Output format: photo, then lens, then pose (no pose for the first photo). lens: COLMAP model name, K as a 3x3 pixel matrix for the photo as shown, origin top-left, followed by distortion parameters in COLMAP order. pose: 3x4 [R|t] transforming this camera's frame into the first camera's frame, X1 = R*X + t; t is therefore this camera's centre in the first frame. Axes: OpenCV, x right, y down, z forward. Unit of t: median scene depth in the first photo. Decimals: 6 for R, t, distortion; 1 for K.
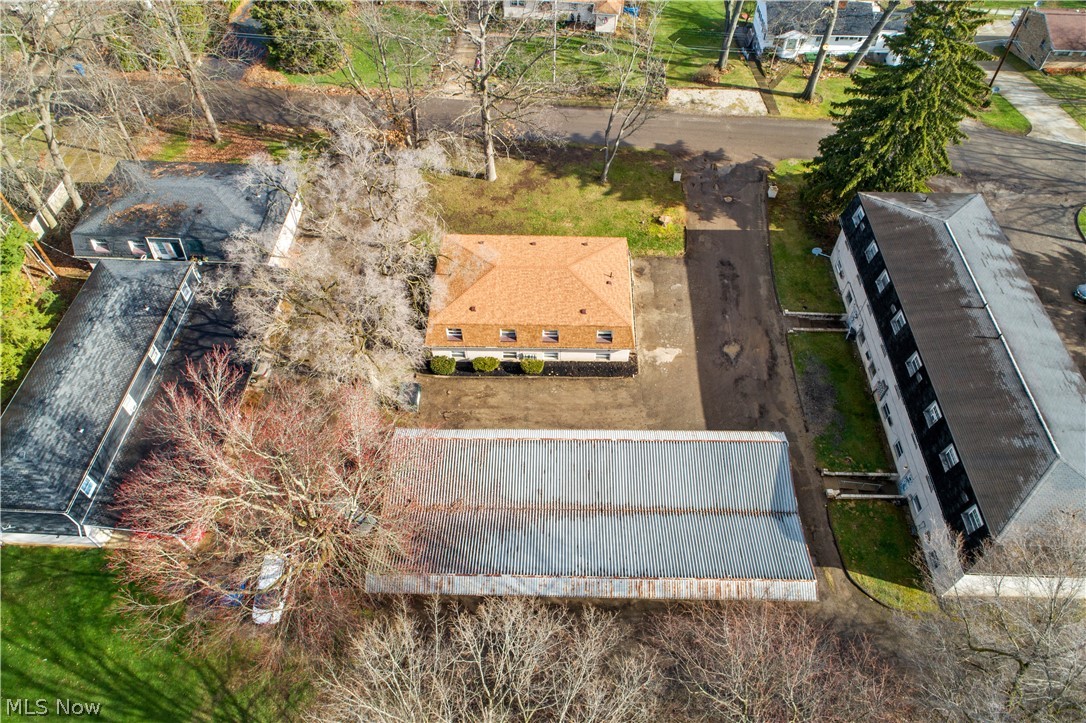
lens RADIAL K [[736.9, 0, 560.1], [0, 736.9, 355.1], [0, 0, 1]] dist [-0.005457, 0.008298]
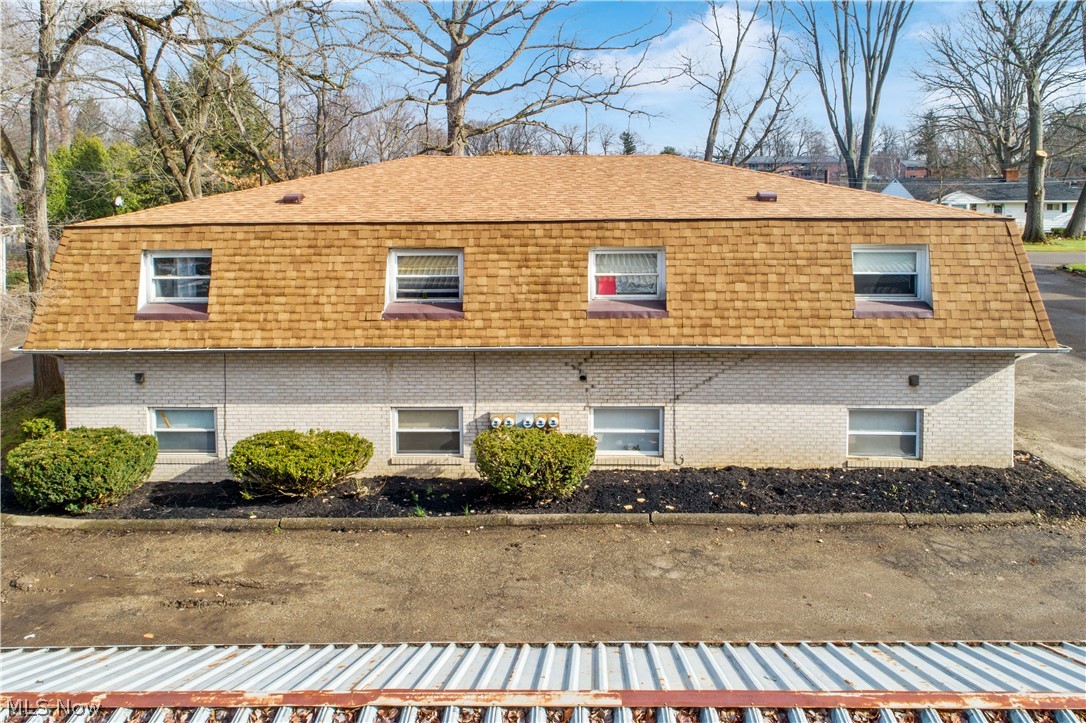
lens RADIAL K [[736.9, 0, 559.2], [0, 736.9, 300.7], [0, 0, 1]] dist [-0.005457, 0.008298]
pose [[0.999415, -0.017554, -0.029359, -0.025107], [-0.009711, 0.677388, -0.735562, 0.126217], [0.032800, 0.735416, 0.676821, 0.832245]]
